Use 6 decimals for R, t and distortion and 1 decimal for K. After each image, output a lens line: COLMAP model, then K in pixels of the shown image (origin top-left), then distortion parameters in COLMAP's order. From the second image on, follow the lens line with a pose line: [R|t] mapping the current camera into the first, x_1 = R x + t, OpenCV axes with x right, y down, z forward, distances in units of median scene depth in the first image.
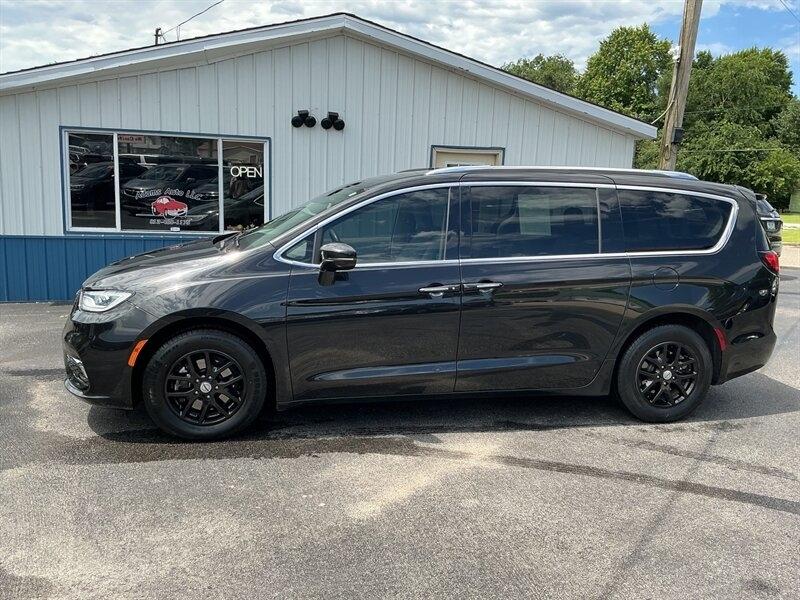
lens RADIAL K [[665.1, 0, 400.0], [0, 665.1, 300.0], [0, 0, 1]] dist [0.123320, -0.256533]
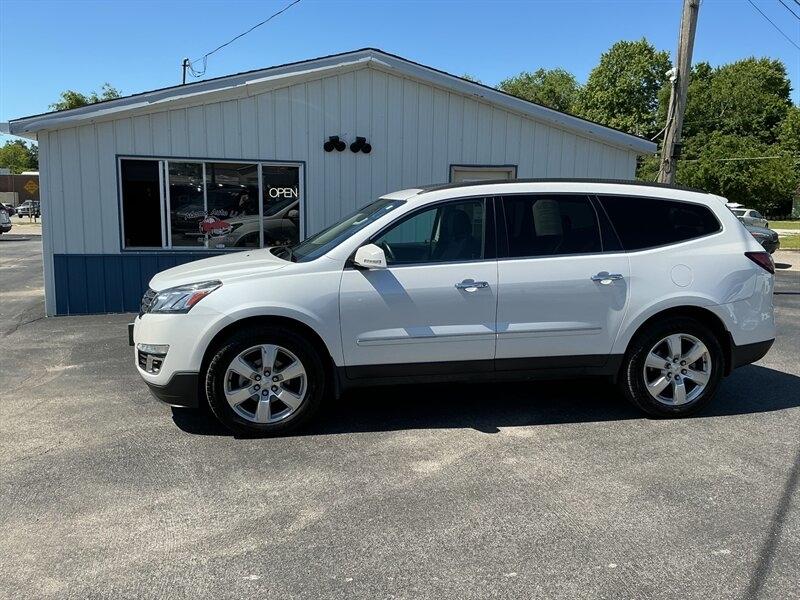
lens RADIAL K [[665.1, 0, 400.0], [0, 665.1, 300.0], [0, 0, 1]] dist [0.123320, -0.256533]
pose [[0.999759, -0.020295, -0.008335, -0.032356], [0.020117, 0.999579, -0.020907, 0.011966], [0.008755, 0.020734, 0.999747, -0.093181]]
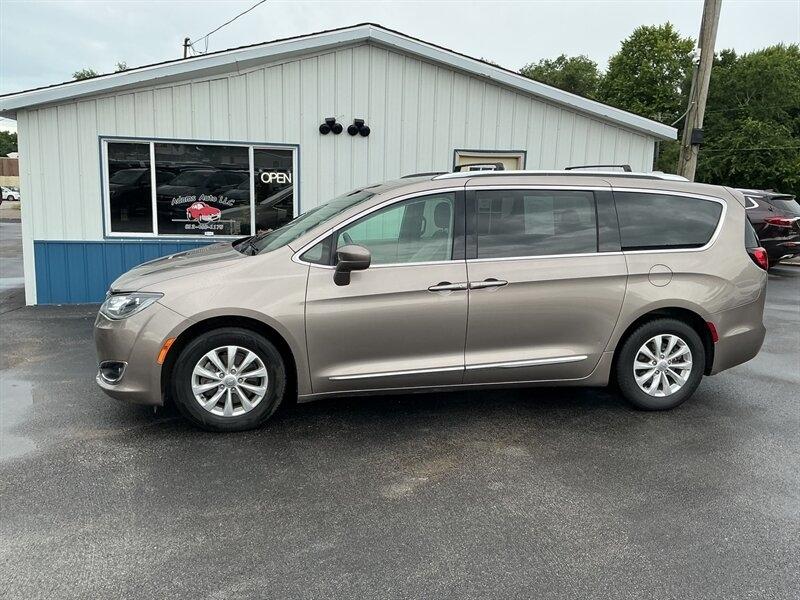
lens RADIAL K [[665.1, 0, 400.0], [0, 665.1, 300.0], [0, 0, 1]] dist [0.123320, -0.256533]
pose [[0.999445, -0.006755, -0.032606, -0.004829], [0.006624, 0.999970, -0.004132, 0.003853], [0.032633, 0.003913, 0.999460, -0.030277]]
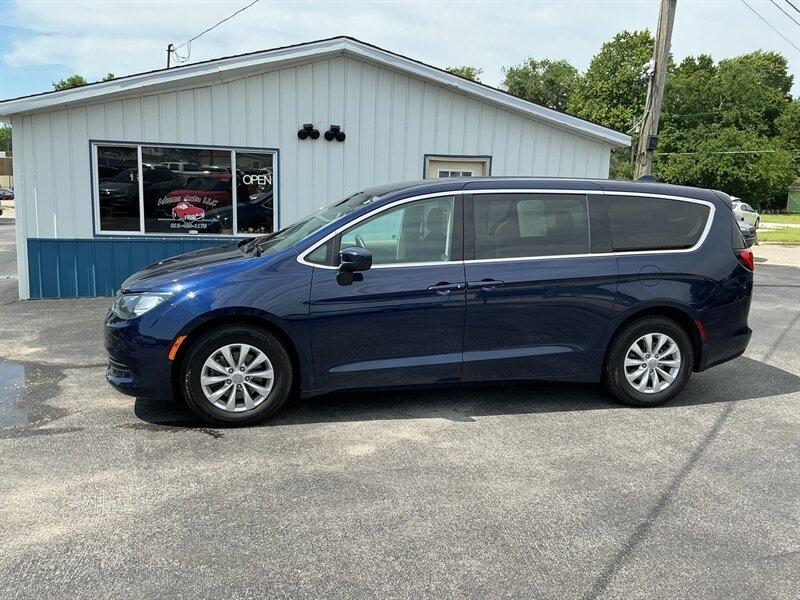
lens RADIAL K [[665.1, 0, 400.0], [0, 665.1, 300.0], [0, 0, 1]] dist [0.123320, -0.256533]
pose [[0.999964, -0.006837, -0.005021, 0.010835], [0.006814, 0.999967, -0.004411, 0.013573], [0.005051, 0.004376, 0.999978, -0.103787]]
